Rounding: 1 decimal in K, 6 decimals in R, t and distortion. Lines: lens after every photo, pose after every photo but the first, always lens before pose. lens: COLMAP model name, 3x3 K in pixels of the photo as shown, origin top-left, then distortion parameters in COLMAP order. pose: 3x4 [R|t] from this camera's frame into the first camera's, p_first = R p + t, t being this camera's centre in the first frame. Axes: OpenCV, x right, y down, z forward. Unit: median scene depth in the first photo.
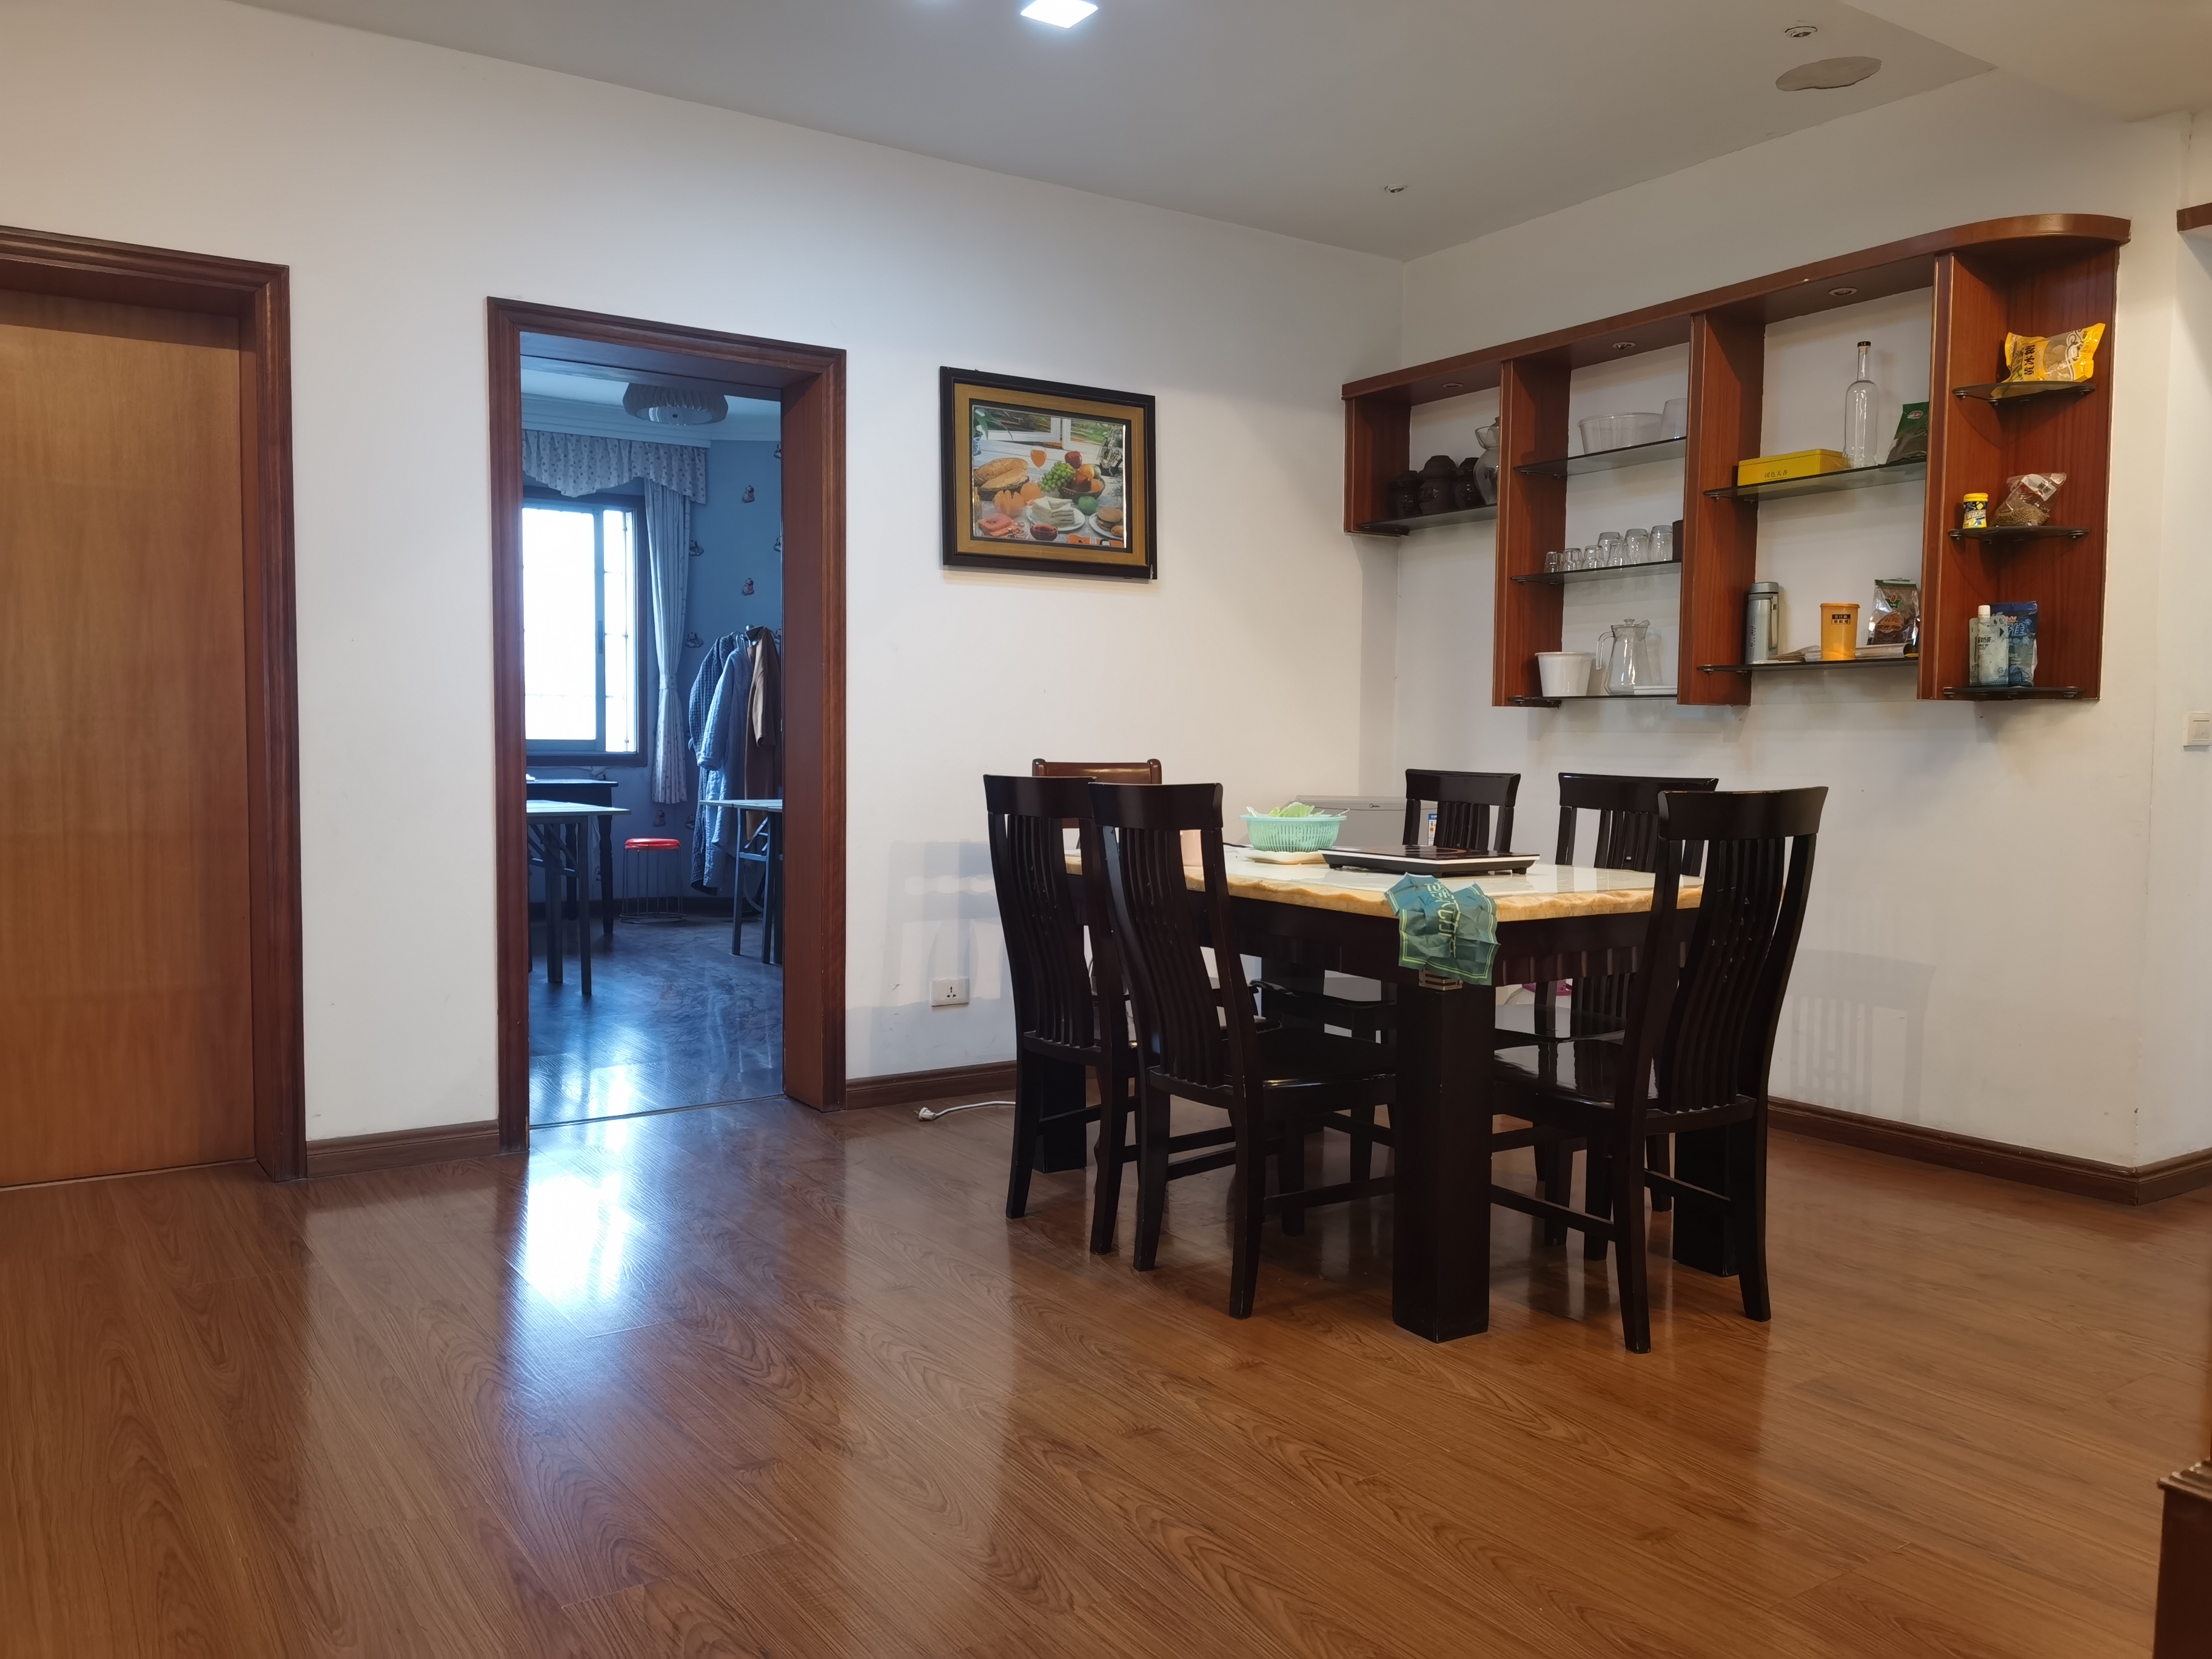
lens RADIAL K [[1708.2, 0, 1122.0], [0, 1708.2, 830.8], [0, 0, 1]] dist [0.057297, -0.068260]
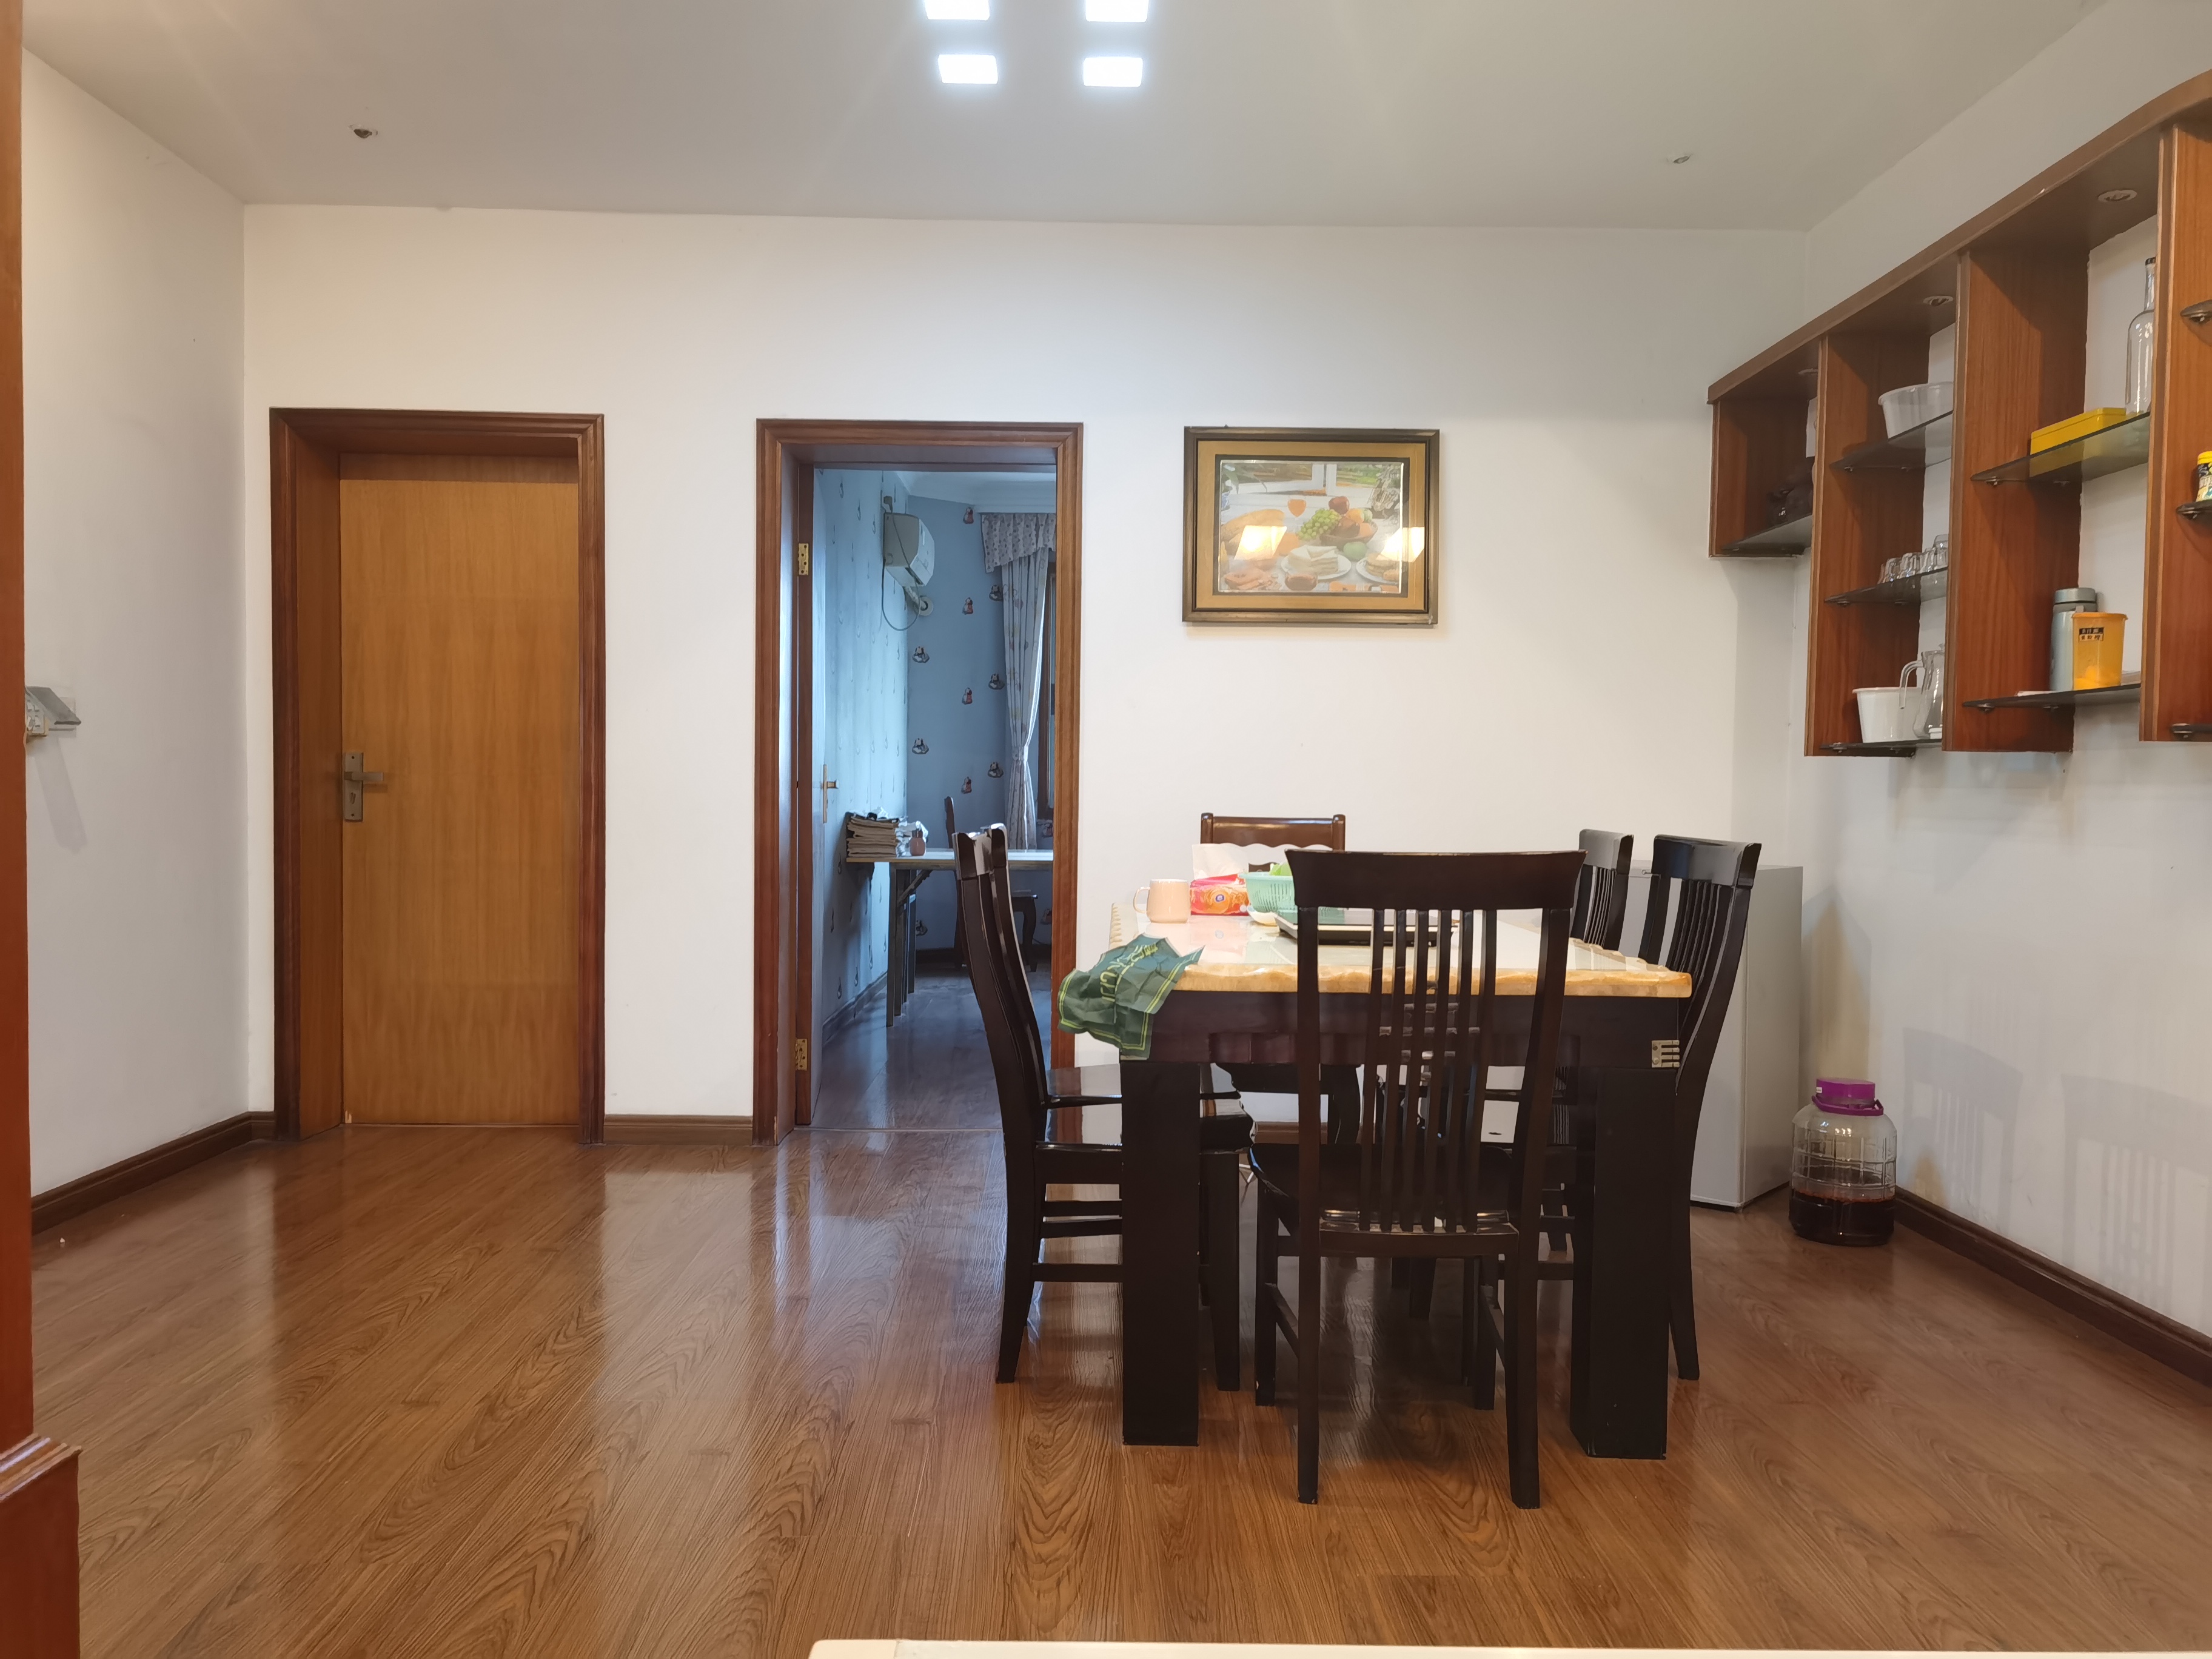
lens RADIAL K [[1708.2, 0, 1102.2], [0, 1708.2, 847.6], [0, 0, 1]] dist [0.057297, -0.068260]
pose [[0.835953, 0.020819, -0.548406, 0.413417], [-0.035058, 0.999265, -0.015505, -0.004181], [0.547681, 0.032188, 0.836068, 0.131352]]
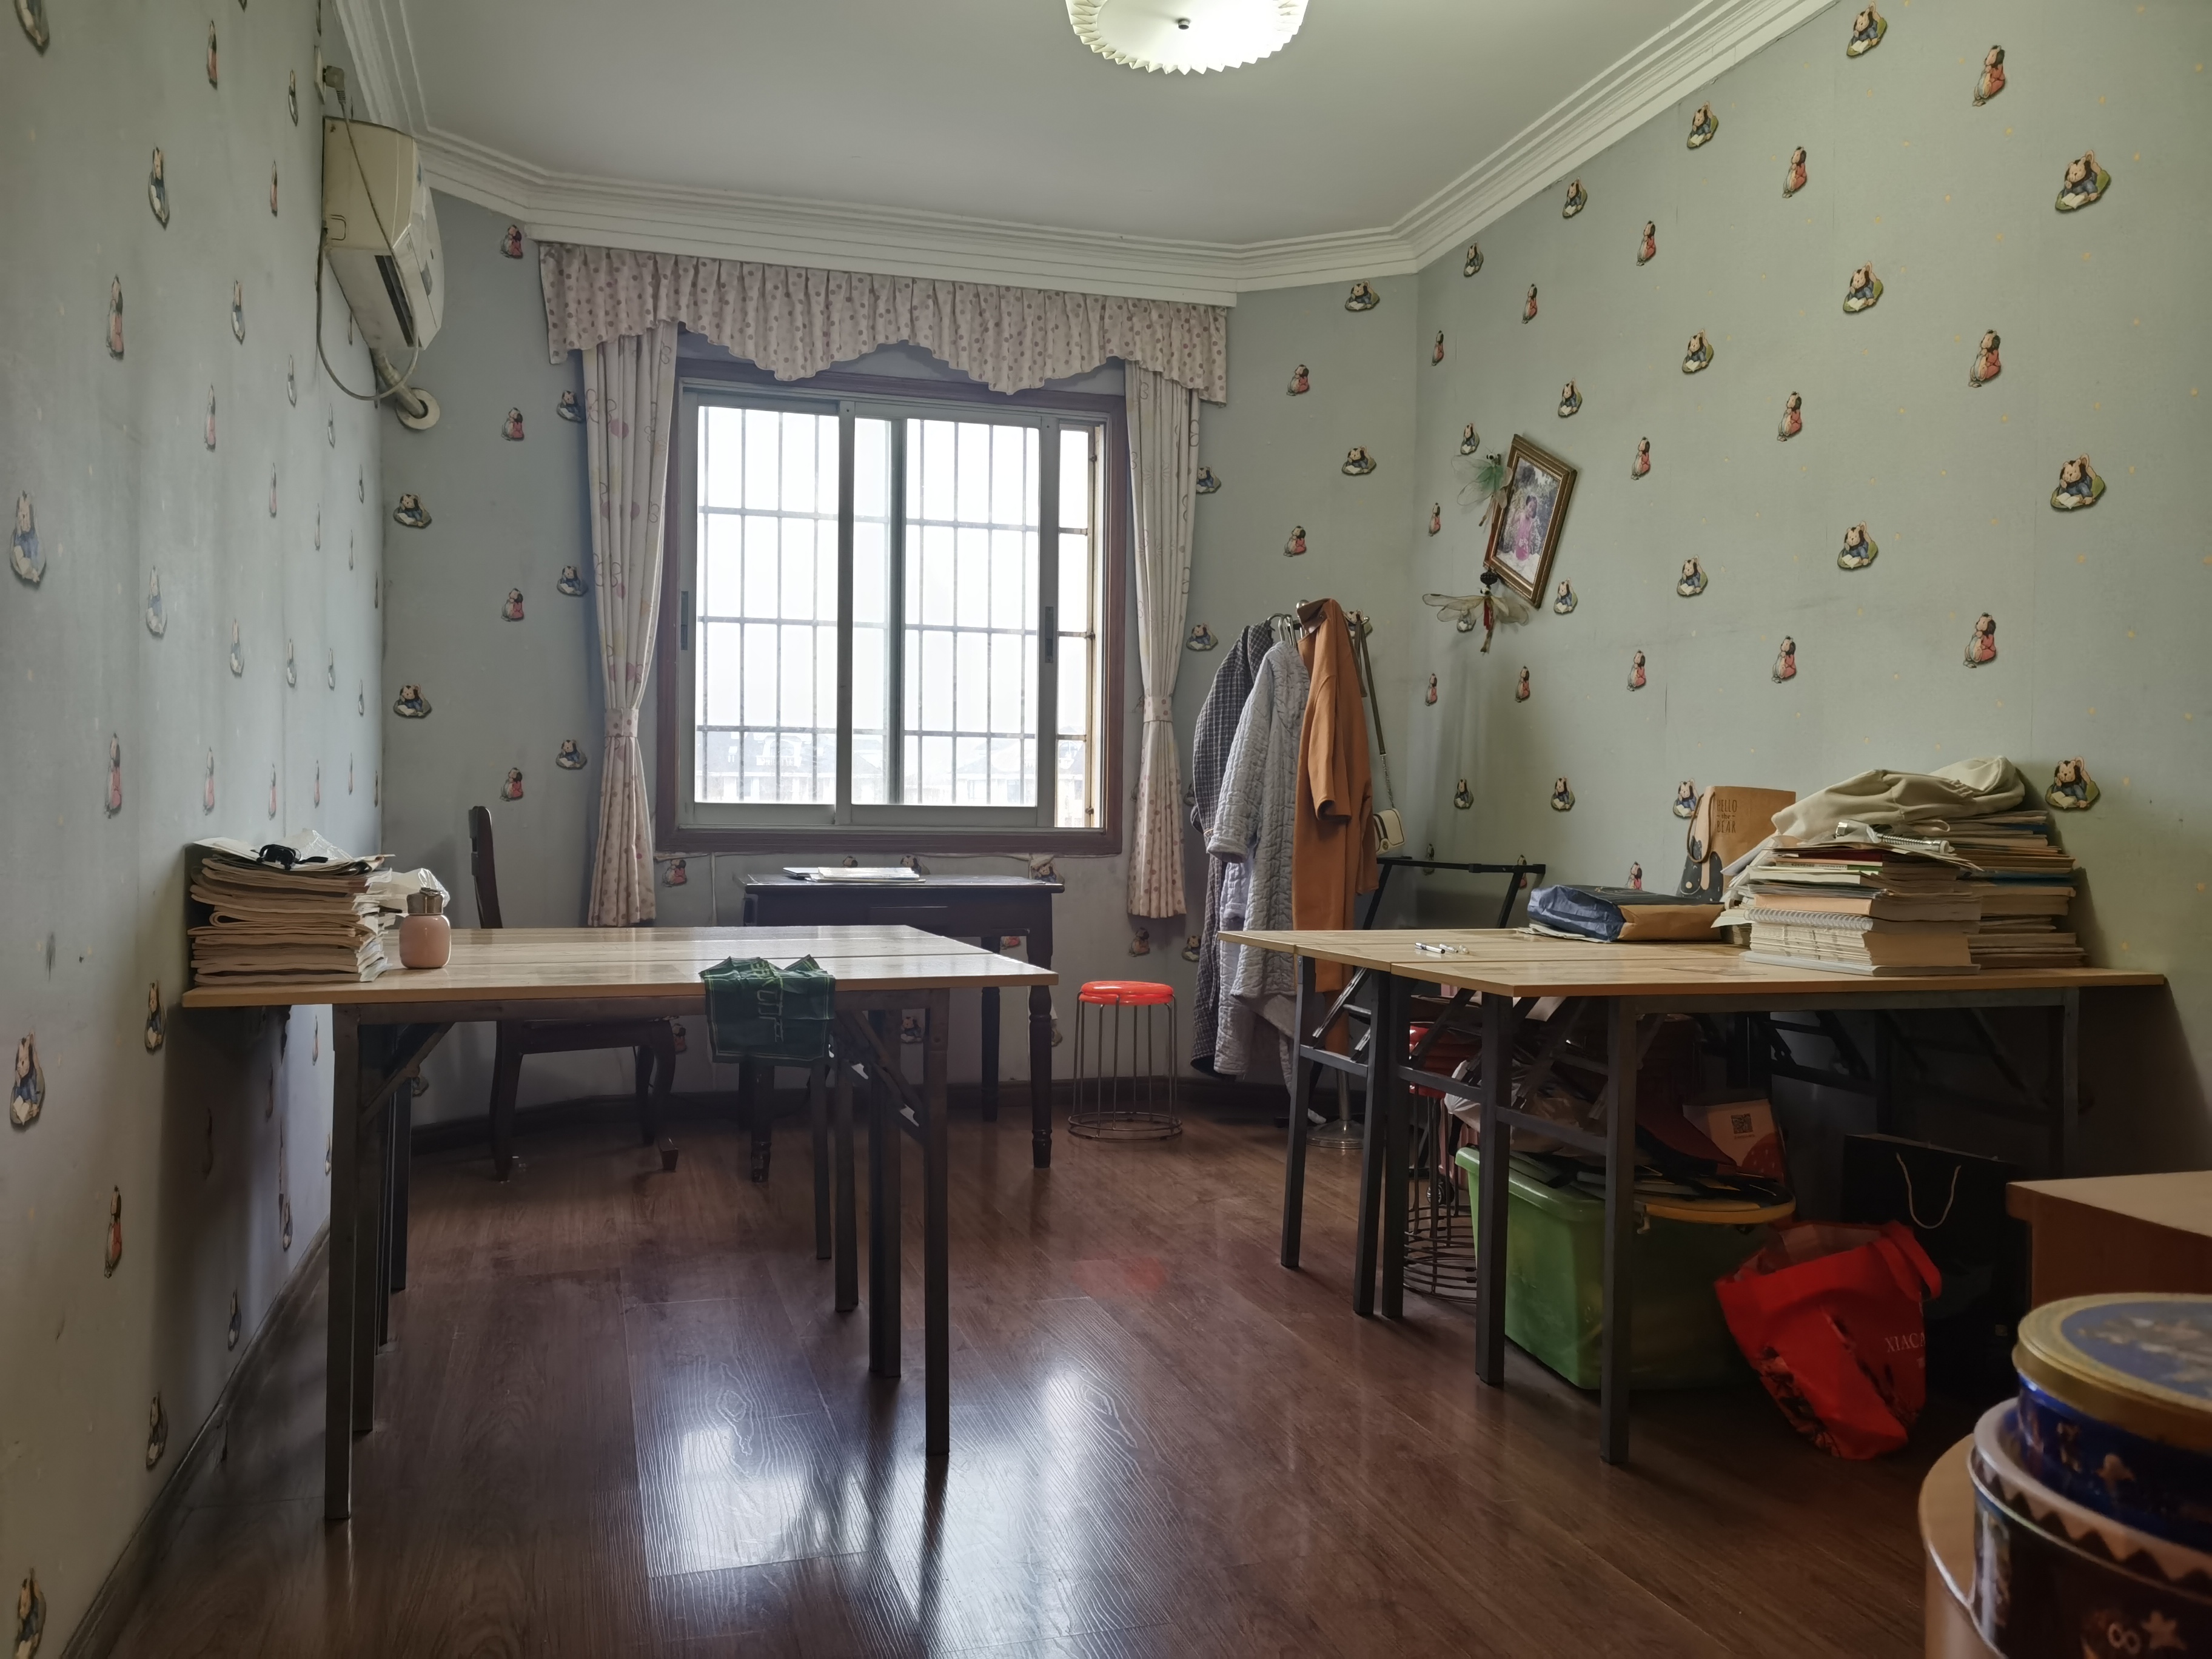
lens RADIAL K [[1708.2, 0, 1116.0], [0, 1708.2, 822.4], [0, 0, 1]] dist [0.057297, -0.068260]
pose [[0.959855, 0.001643, -0.280491, -0.235030], [-0.016397, 0.998602, -0.050259, -0.038316], [0.280016, 0.052841, 0.958540, 0.897680]]
